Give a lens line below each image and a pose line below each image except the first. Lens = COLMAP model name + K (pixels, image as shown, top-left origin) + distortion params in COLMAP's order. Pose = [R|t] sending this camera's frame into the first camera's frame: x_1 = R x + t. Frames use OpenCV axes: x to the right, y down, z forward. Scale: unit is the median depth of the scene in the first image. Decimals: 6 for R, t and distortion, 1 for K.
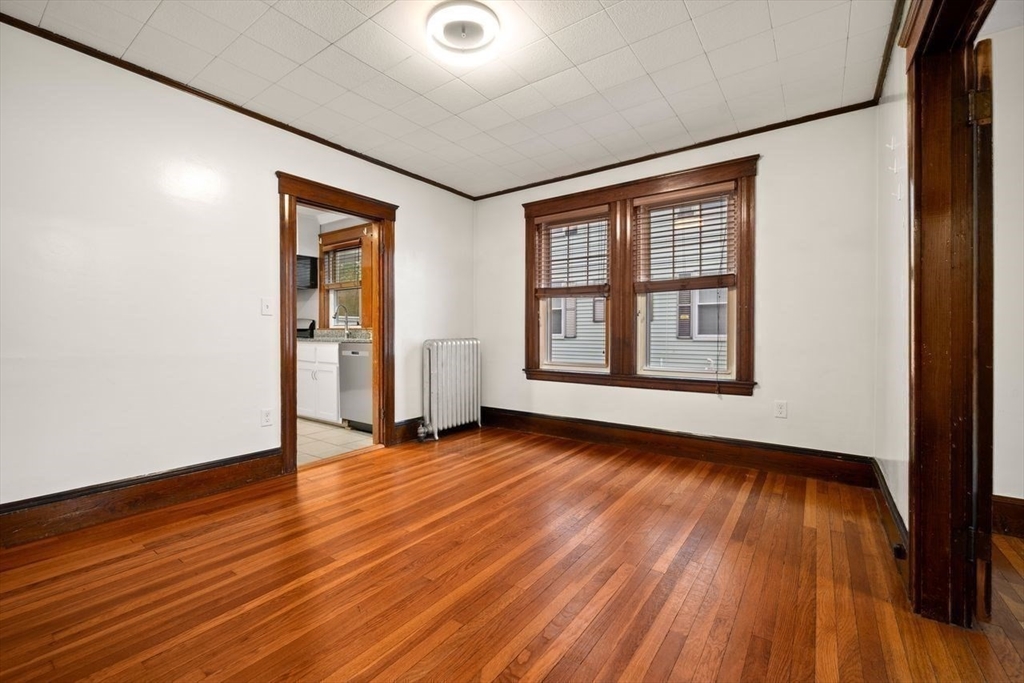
lens RADIAL K [[434.5, 0, 515.9], [0, 434.5, 340.4], [0, 0, 1]] dist [-0.008348, -0.000994]
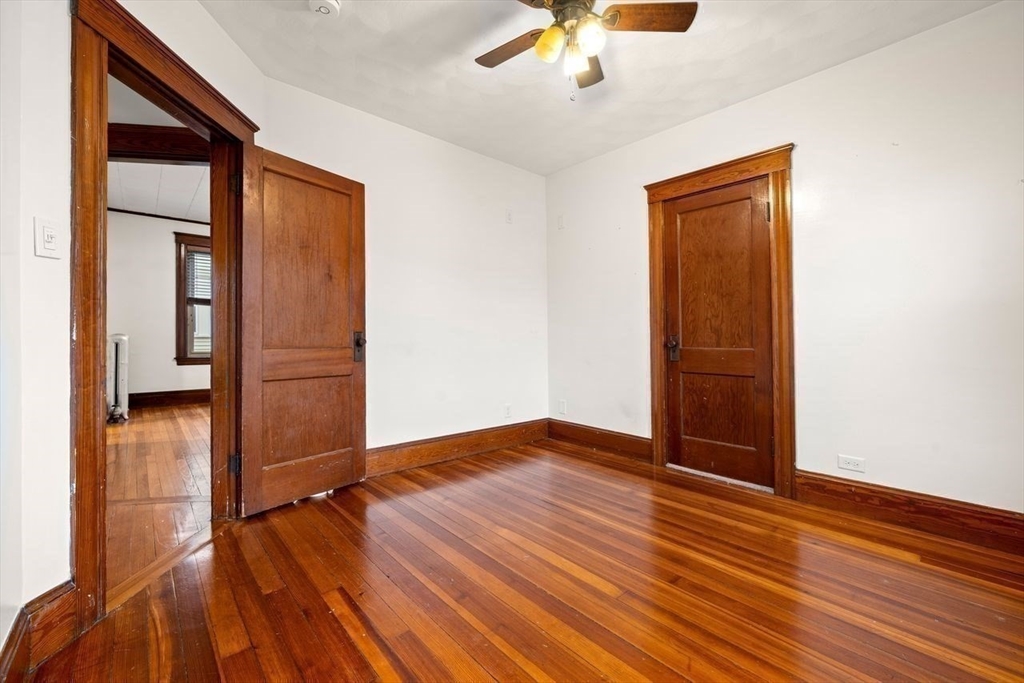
lens RADIAL K [[434.5, 0, 518.1], [0, 434.5, 340.0], [0, 0, 1]] dist [-0.008348, -0.000994]
pose [[0.225433, -0.008036, 0.974225, -1.157876], [0.013143, 0.999900, 0.005206, 0.021989], [-0.974170, 0.011631, 0.225516, -0.337760]]
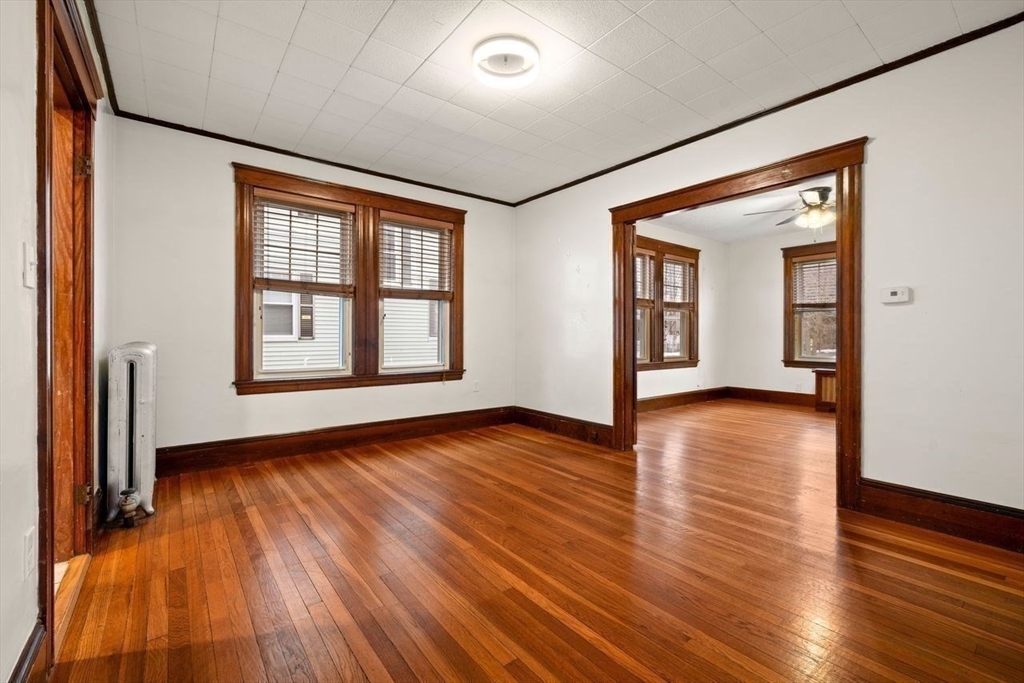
lens RADIAL K [[434.5, 0, 513.8], [0, 434.5, 339.1], [0, 0, 1]] dist [-0.008348, -0.000994]
pose [[0.277019, -0.010869, 0.960803, -0.647845], [0.009543, 0.999918, 0.008560, -0.011620], [-0.960817, 0.006797, 0.277100, 0.374162]]
